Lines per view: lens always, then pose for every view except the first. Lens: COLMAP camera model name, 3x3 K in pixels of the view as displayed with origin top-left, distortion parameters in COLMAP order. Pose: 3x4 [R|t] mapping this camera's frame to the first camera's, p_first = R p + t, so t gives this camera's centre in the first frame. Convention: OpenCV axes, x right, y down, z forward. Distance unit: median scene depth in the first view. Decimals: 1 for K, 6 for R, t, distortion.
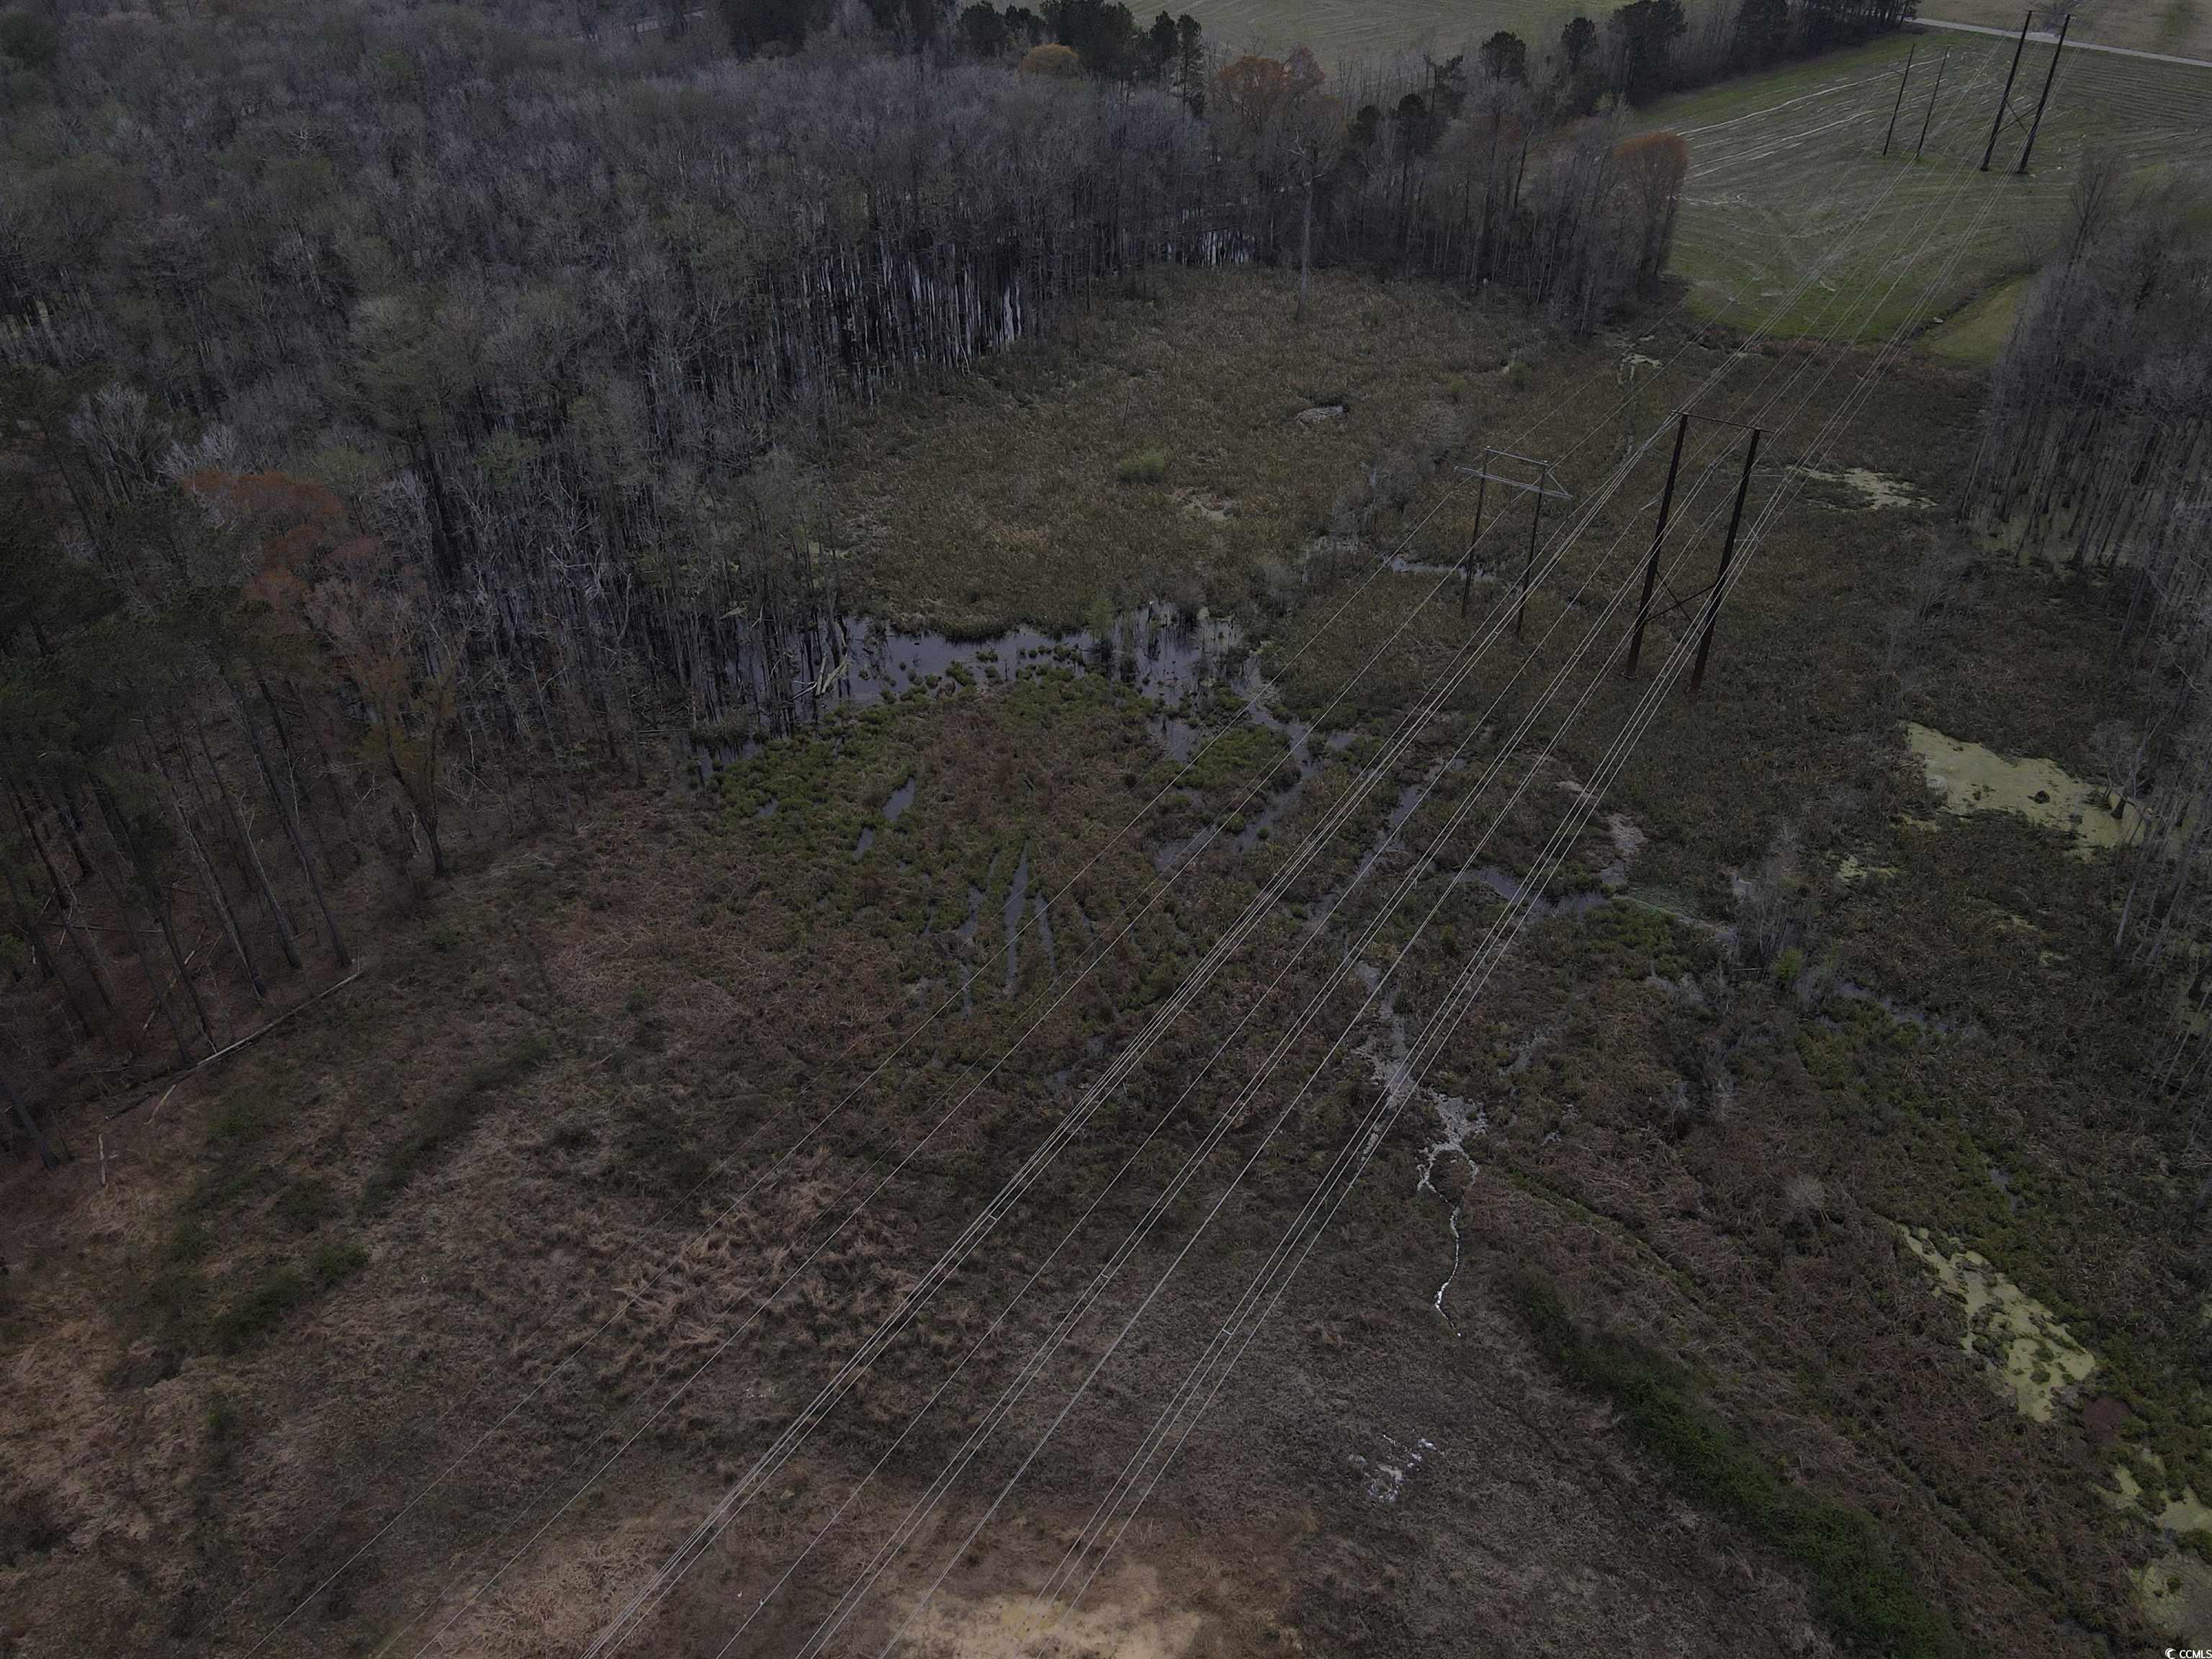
lens RADIAL K [[1622.3, 0, 1105.7], [0, 1622.3, 840.6], [0, 0, 1]] dist [0.001835, 0.022096]
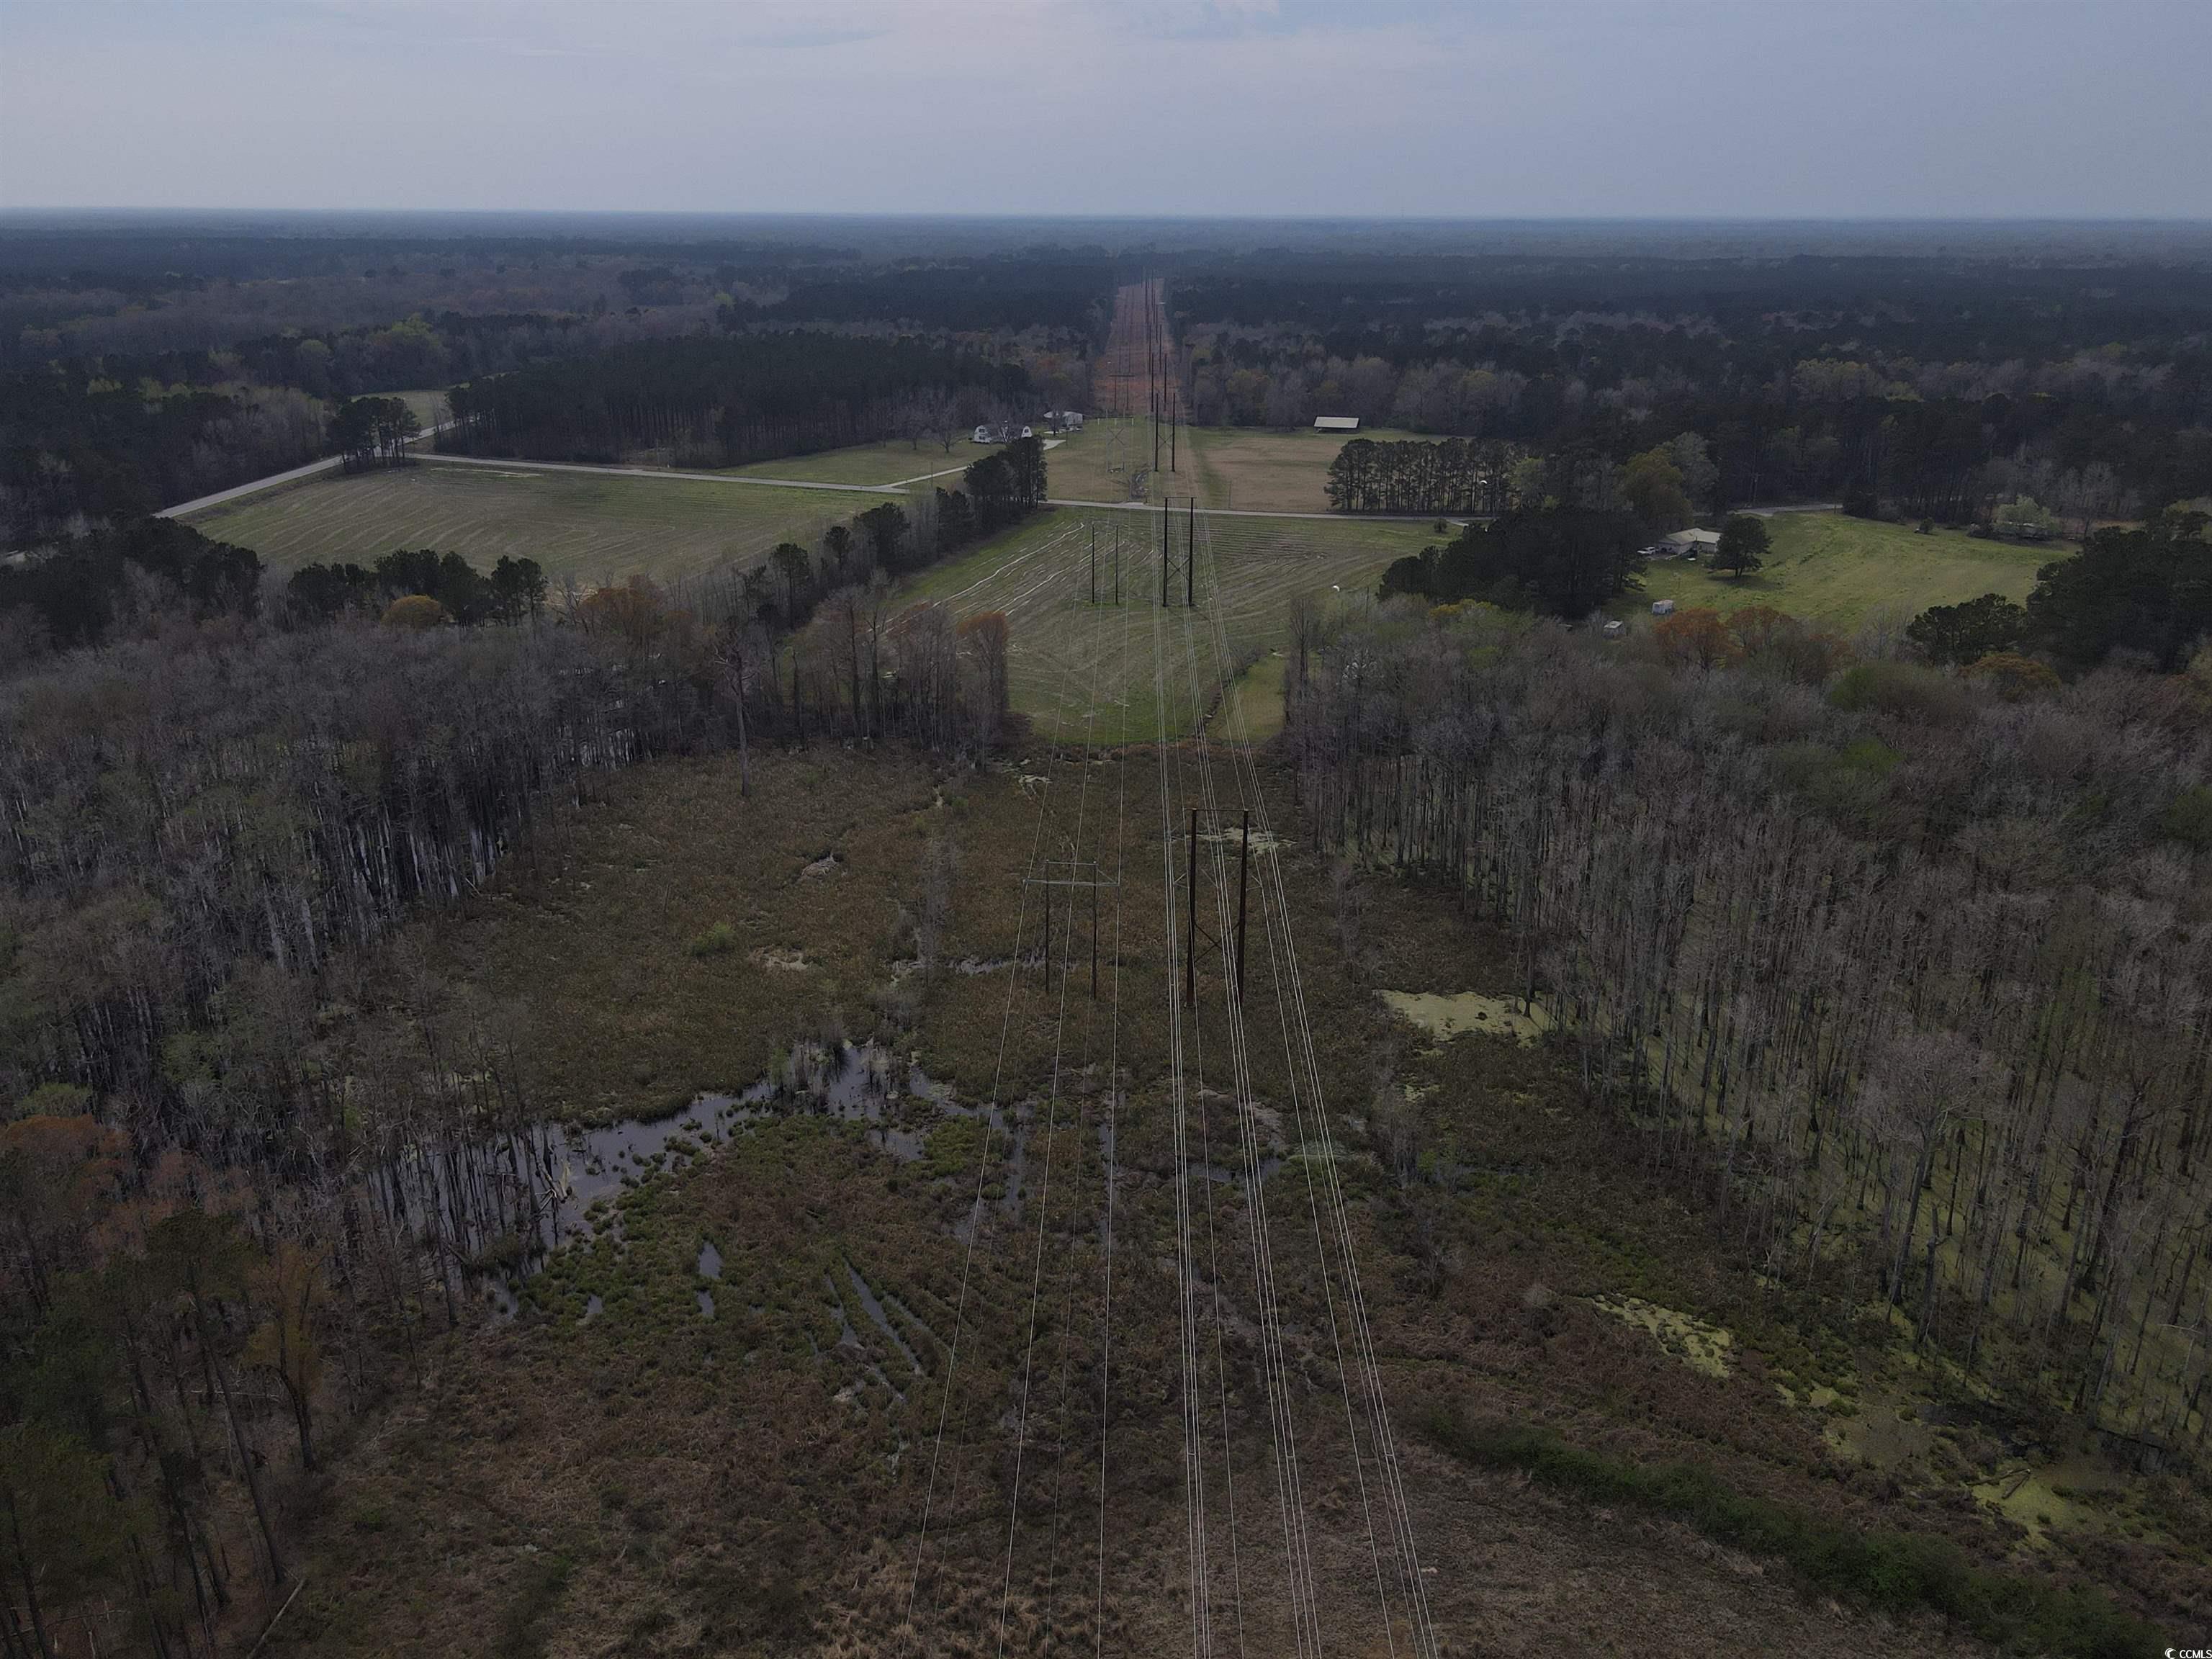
lens RADIAL K [[1622.3, 0, 1112.1], [0, 1622.3, 837.2], [0, 0, 1]] dist [0.001835, 0.022096]
pose [[0.860036, -0.183051, 0.476267, -0.371284], [0.298899, 0.937247, -0.179521, -0.015055], [-0.413518, 0.296750, 0.860780, -0.157754]]
